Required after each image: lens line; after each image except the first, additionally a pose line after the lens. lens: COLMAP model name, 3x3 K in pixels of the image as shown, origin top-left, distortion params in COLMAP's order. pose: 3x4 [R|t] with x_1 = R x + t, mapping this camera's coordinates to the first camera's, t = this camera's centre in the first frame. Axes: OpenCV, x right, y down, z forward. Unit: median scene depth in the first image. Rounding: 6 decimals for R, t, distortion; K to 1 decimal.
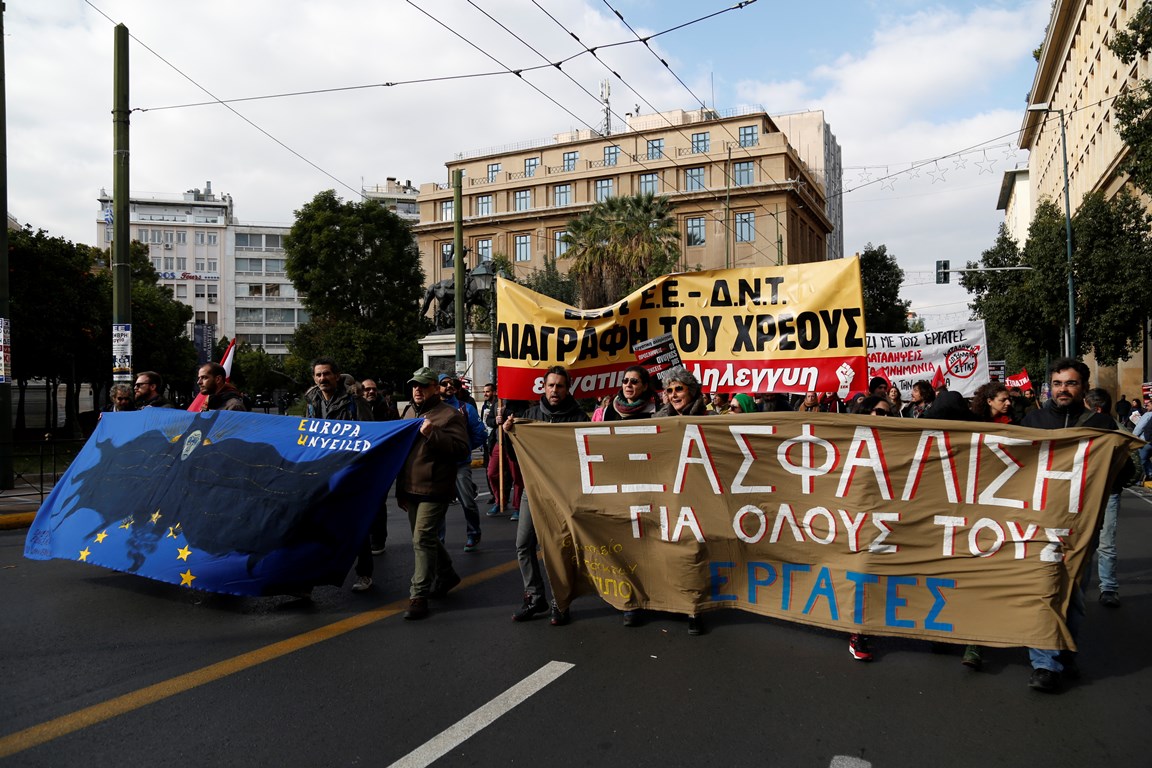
lens RADIAL K [[808.7, 0, 576.0], [0, 808.7, 384.0], [0, 0, 1]] dist [-0.074995, 0.001493]
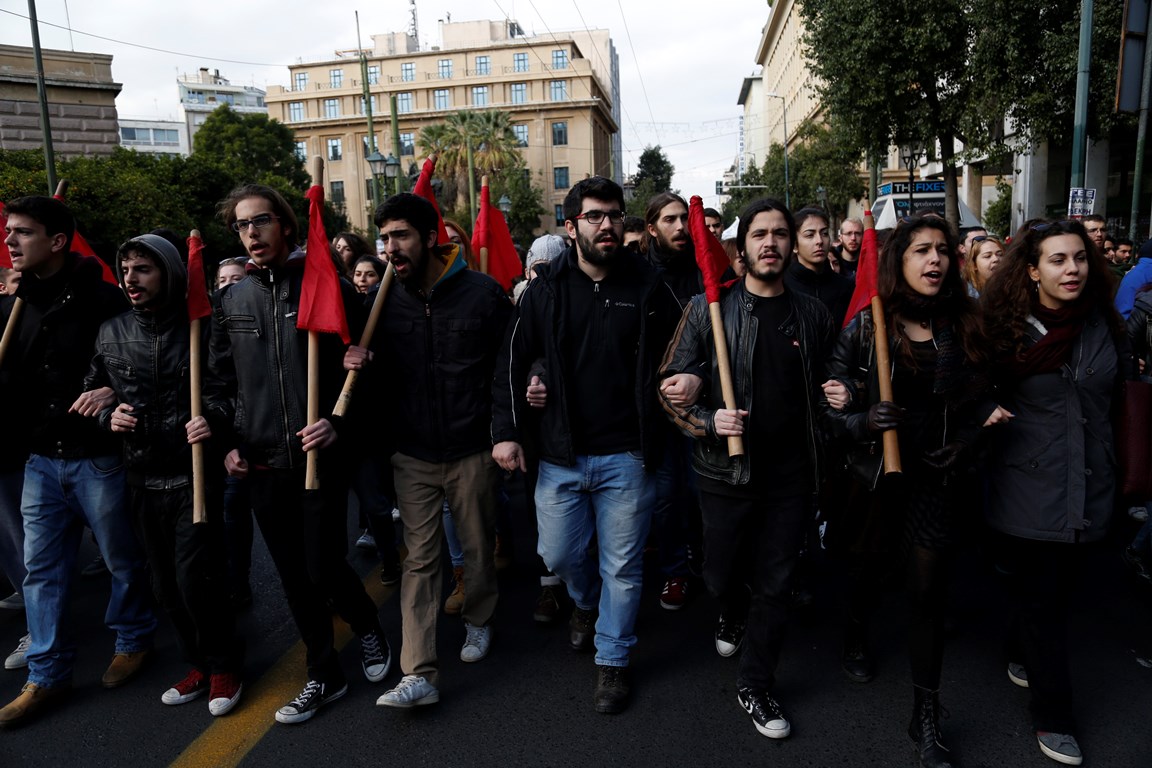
lens RADIAL K [[816.1, 0, 576.0], [0, 816.1, 384.0], [0, 0, 1]] dist [-0.000658, -0.001093]
pose [[0.953374, -0.083526, 0.290004, -0.171800], [0.038921, 0.986942, 0.156303, -0.003258], [-0.299272, -0.137728, 0.944175, -0.286529]]
